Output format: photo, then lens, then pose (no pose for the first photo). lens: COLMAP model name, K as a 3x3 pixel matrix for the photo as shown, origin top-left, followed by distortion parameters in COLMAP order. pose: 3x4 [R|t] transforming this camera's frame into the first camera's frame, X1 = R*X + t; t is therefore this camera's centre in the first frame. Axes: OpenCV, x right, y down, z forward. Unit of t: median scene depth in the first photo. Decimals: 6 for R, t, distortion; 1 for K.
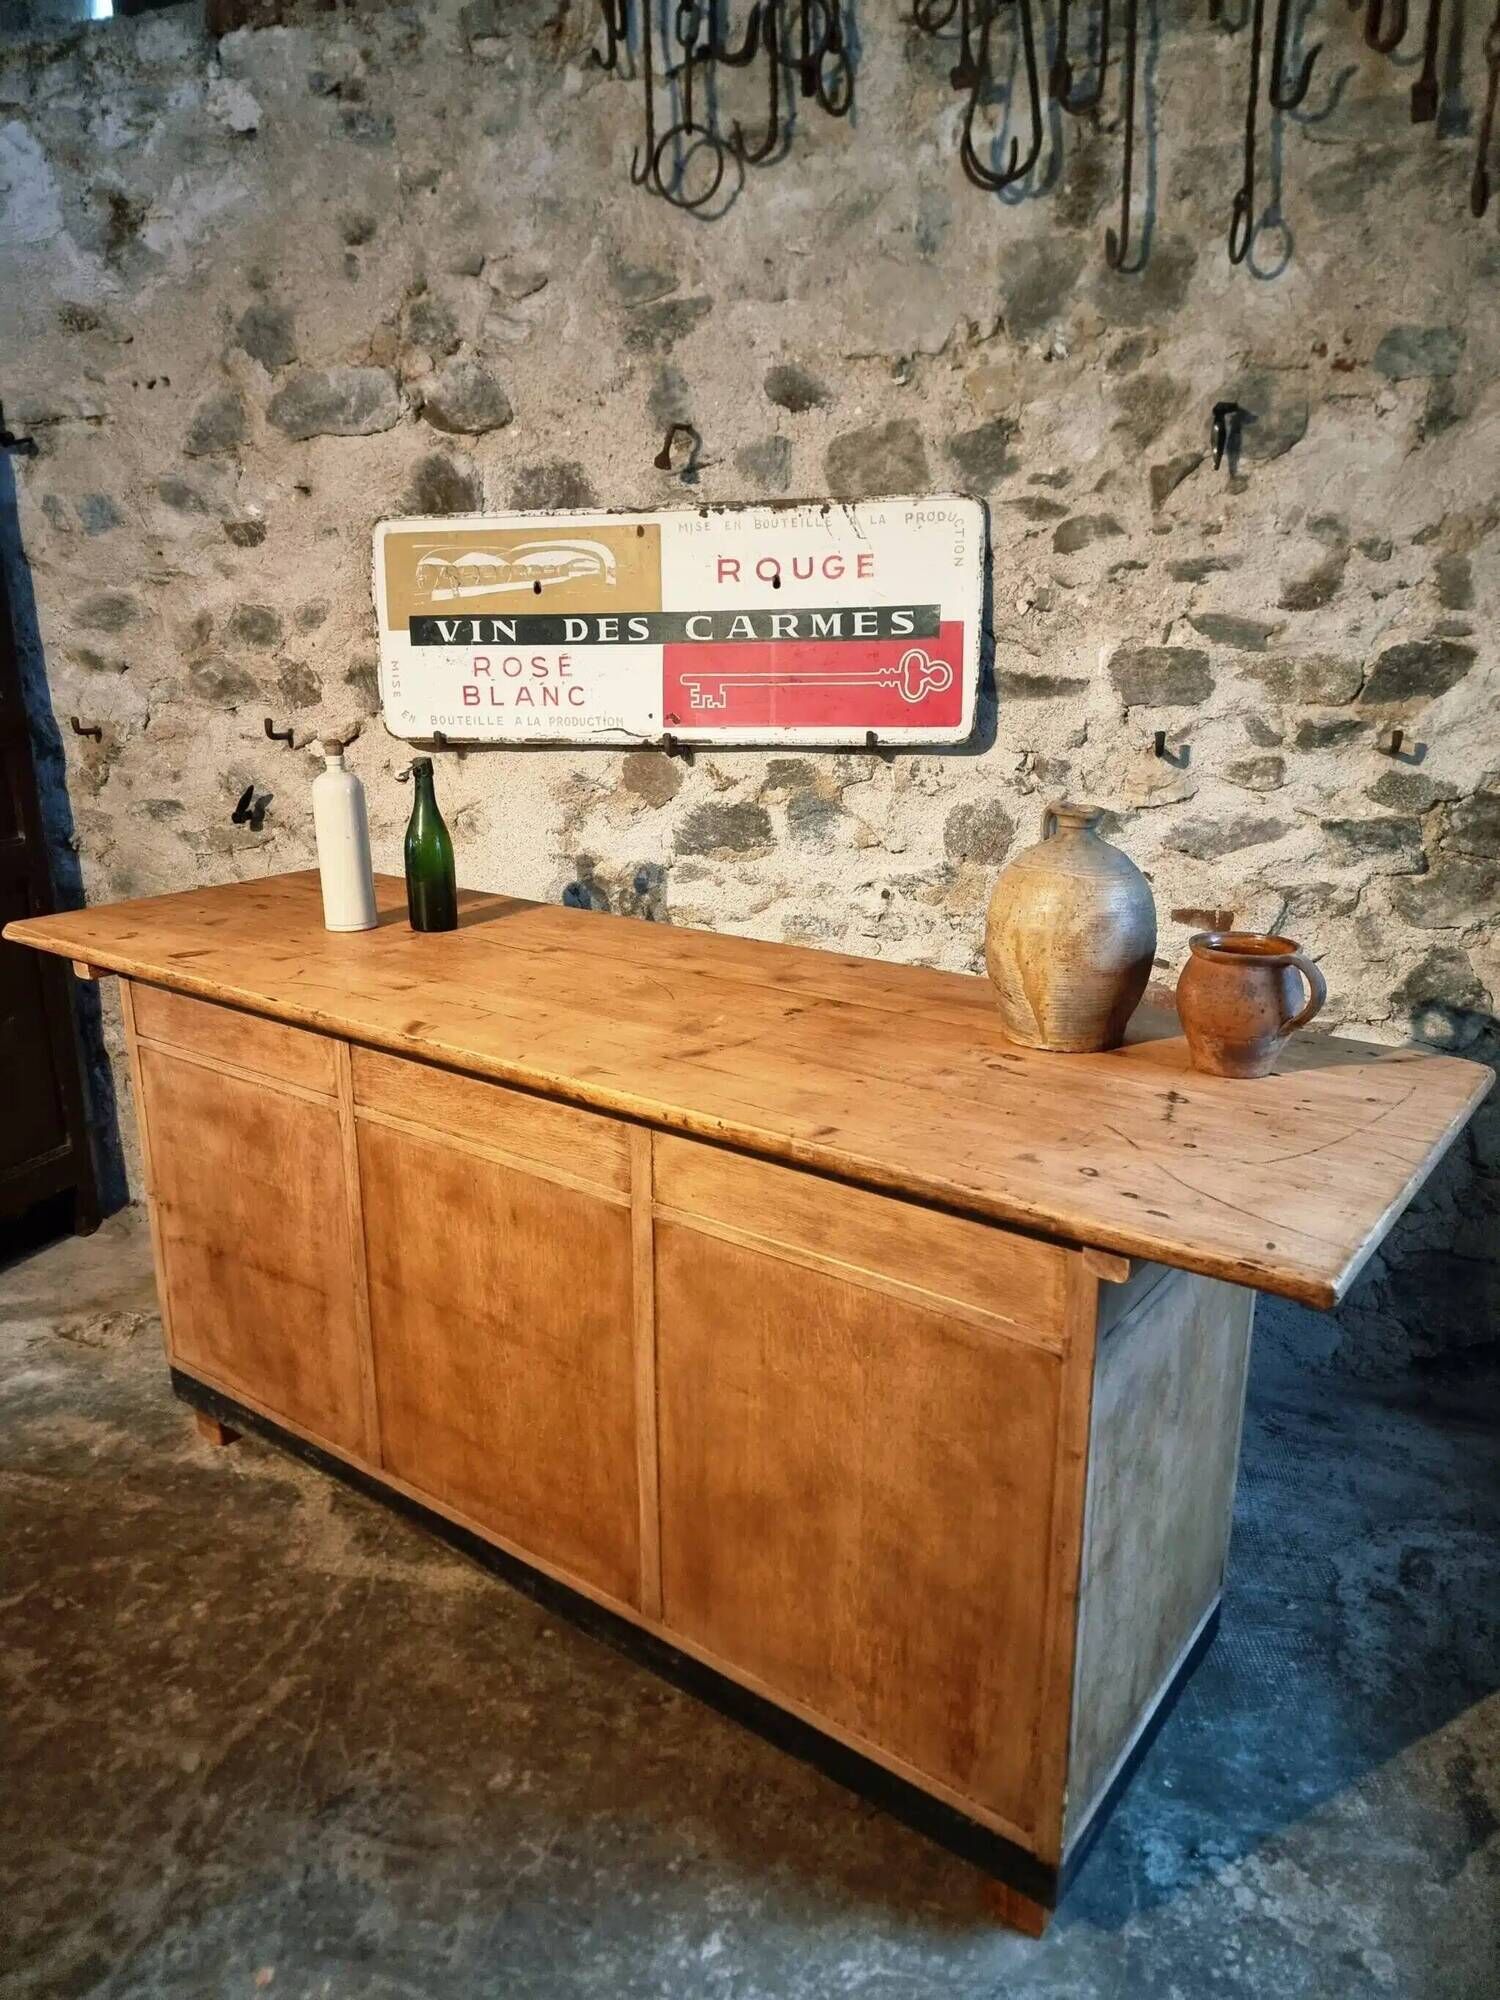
lens RADIAL K [[1389.8, 0, 735.4], [0, 1389.8, 1001.1], [0, 0, 1]] dist [0.081373, -0.078960]
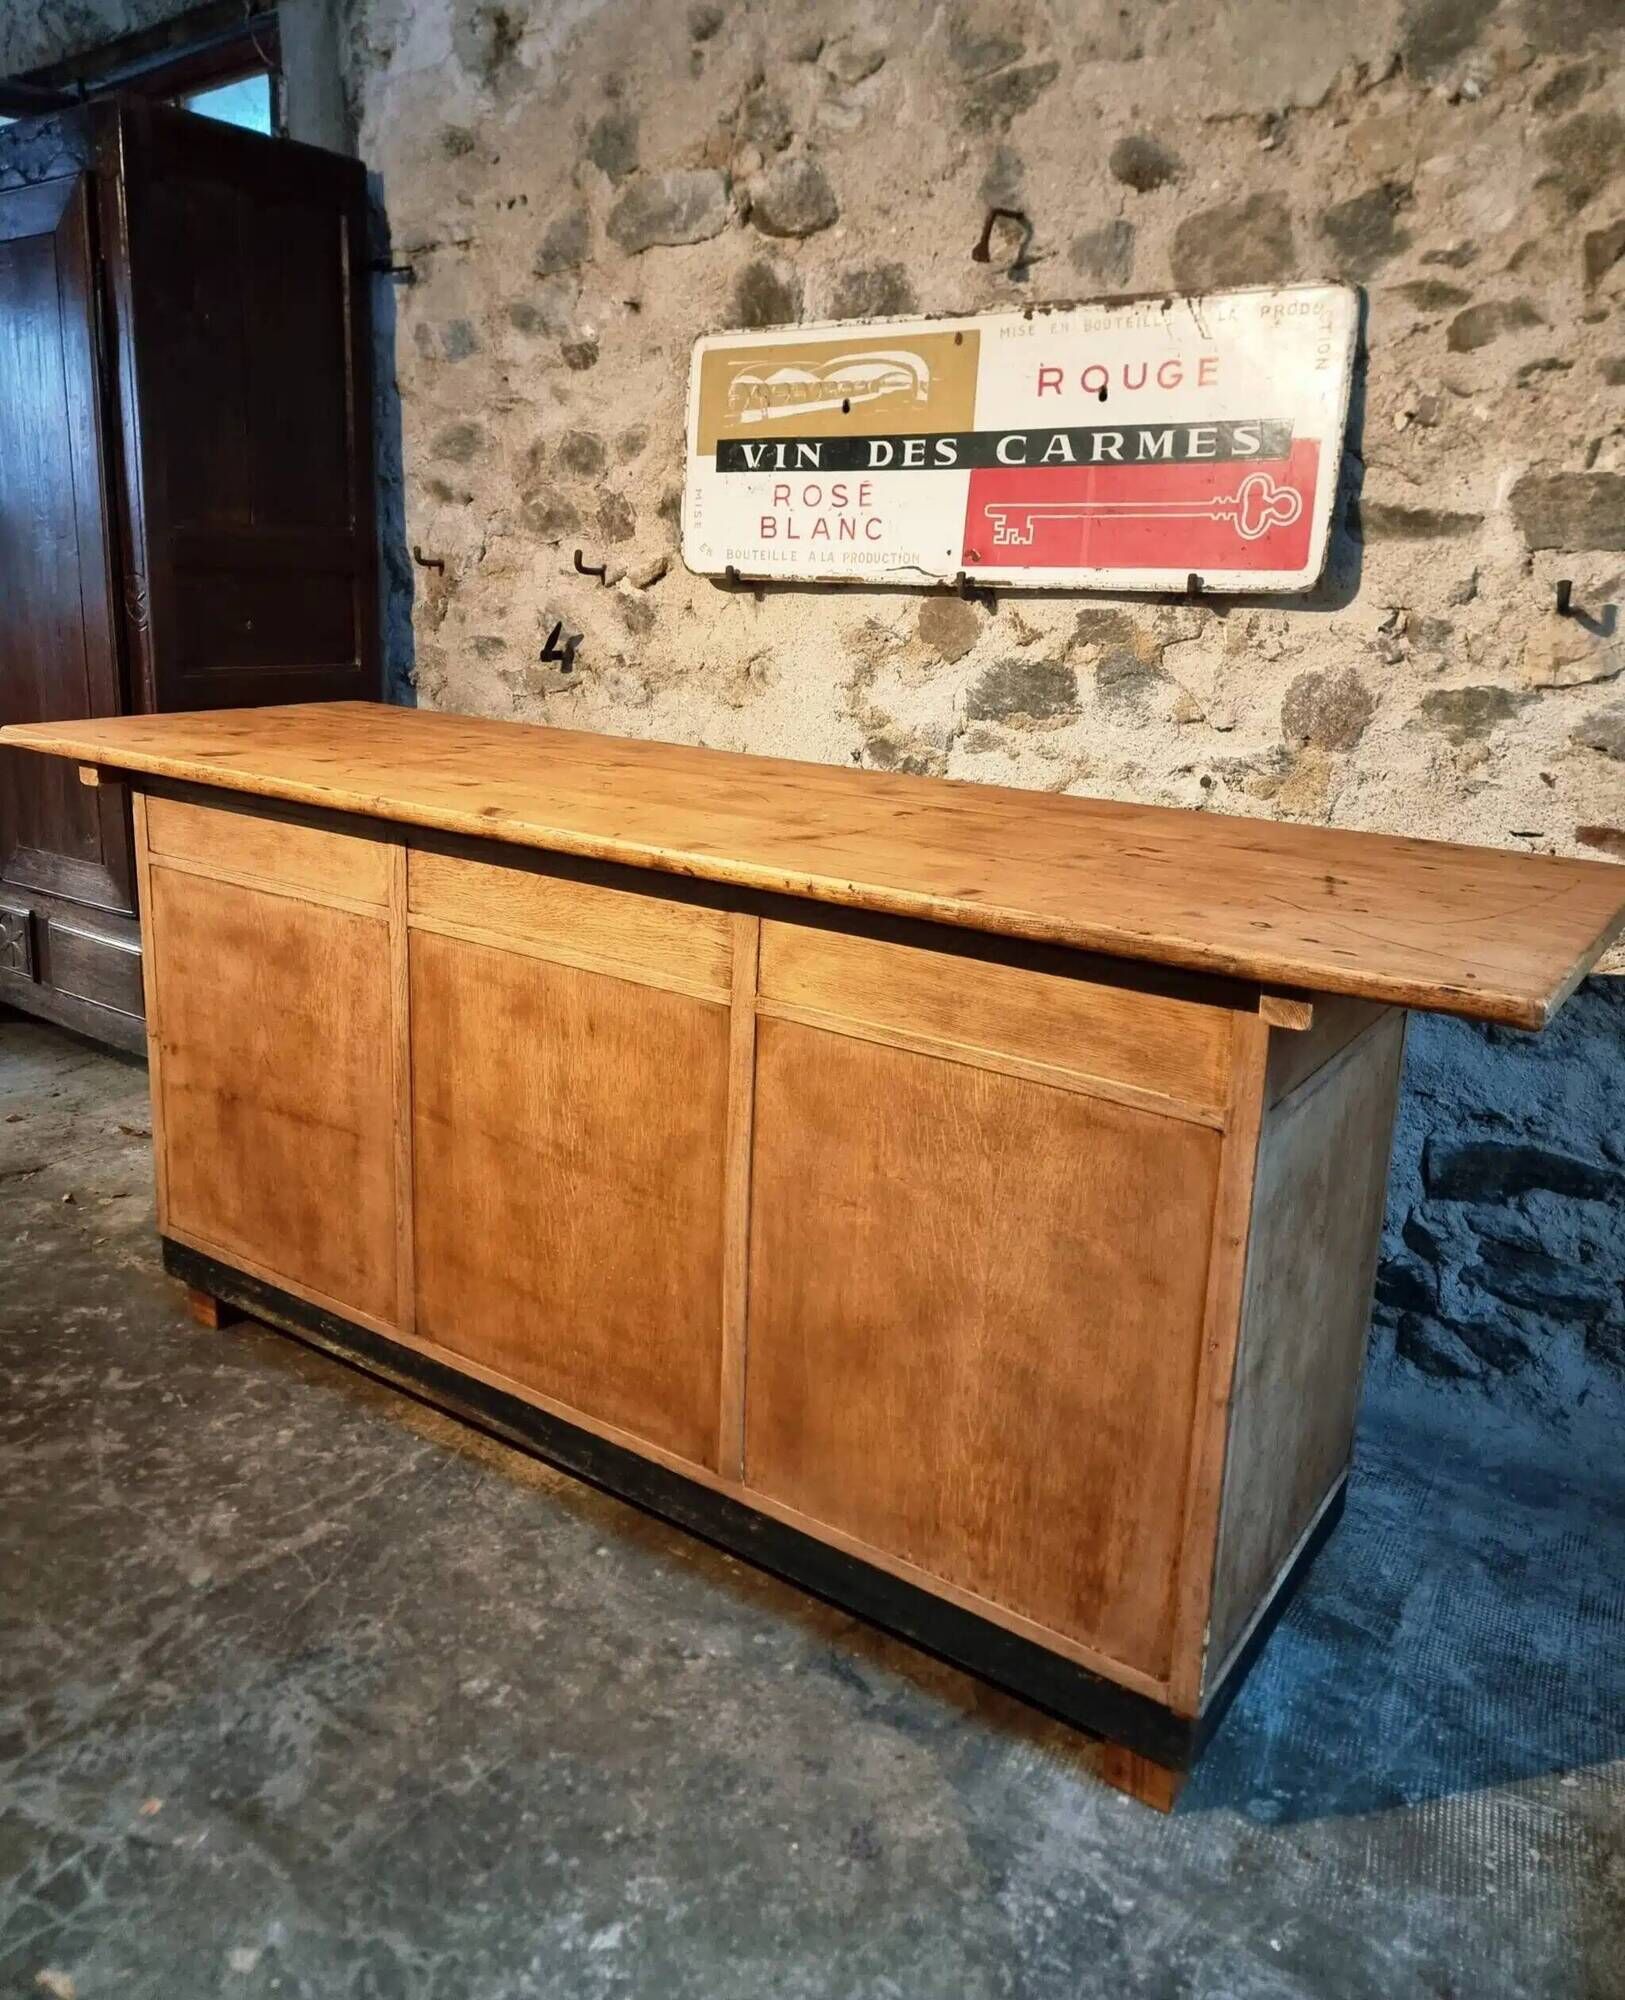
lens RADIAL K [[1551.3, 0, 792.4], [0, 1551.3, 906.3], [0, 0, 1]] dist [0.097281, -0.114471]
pose [[0.939717, 0.114722, -0.322134, 0.193072], [-0.131527, 0.990833, -0.030817, 0.057271], [0.315645, 0.071328, 0.946192, 0.075935]]
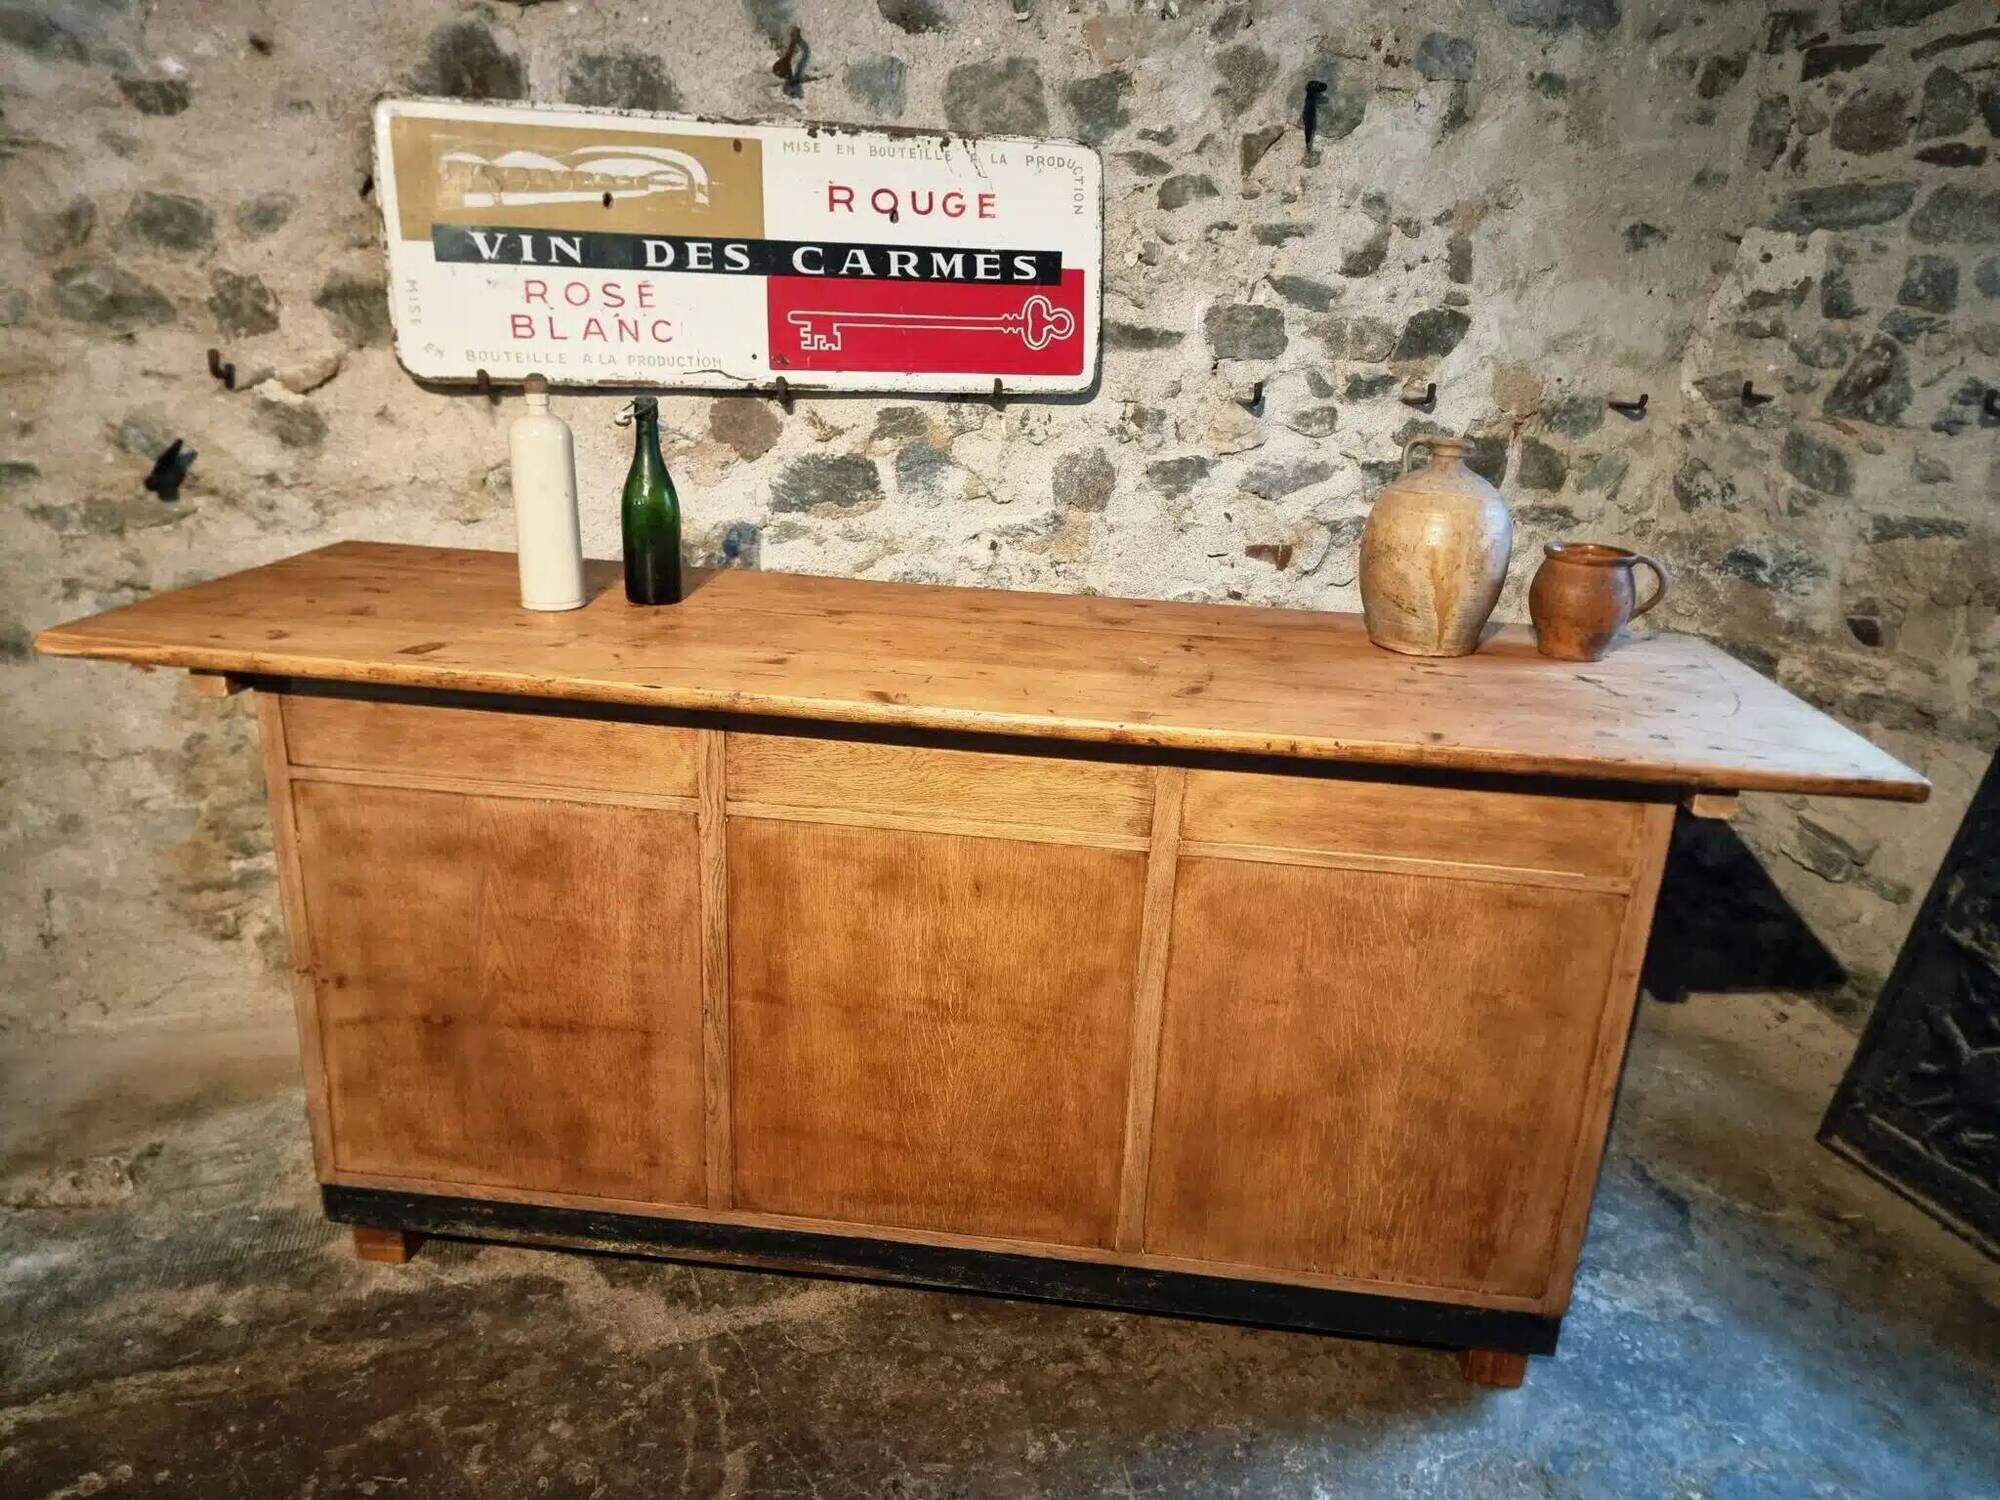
lens RADIAL K [[1389.8, 0, 1019.2], [0, 1389.8, 768.0], [0, 0, 1]] dist [0.081373, -0.078960]
pose [[0.852020, -0.125714, 0.508191, -0.431382], [0.092974, 0.991644, 0.089431, -0.005625], [-0.515187, -0.028949, 0.856589, 0.129002]]
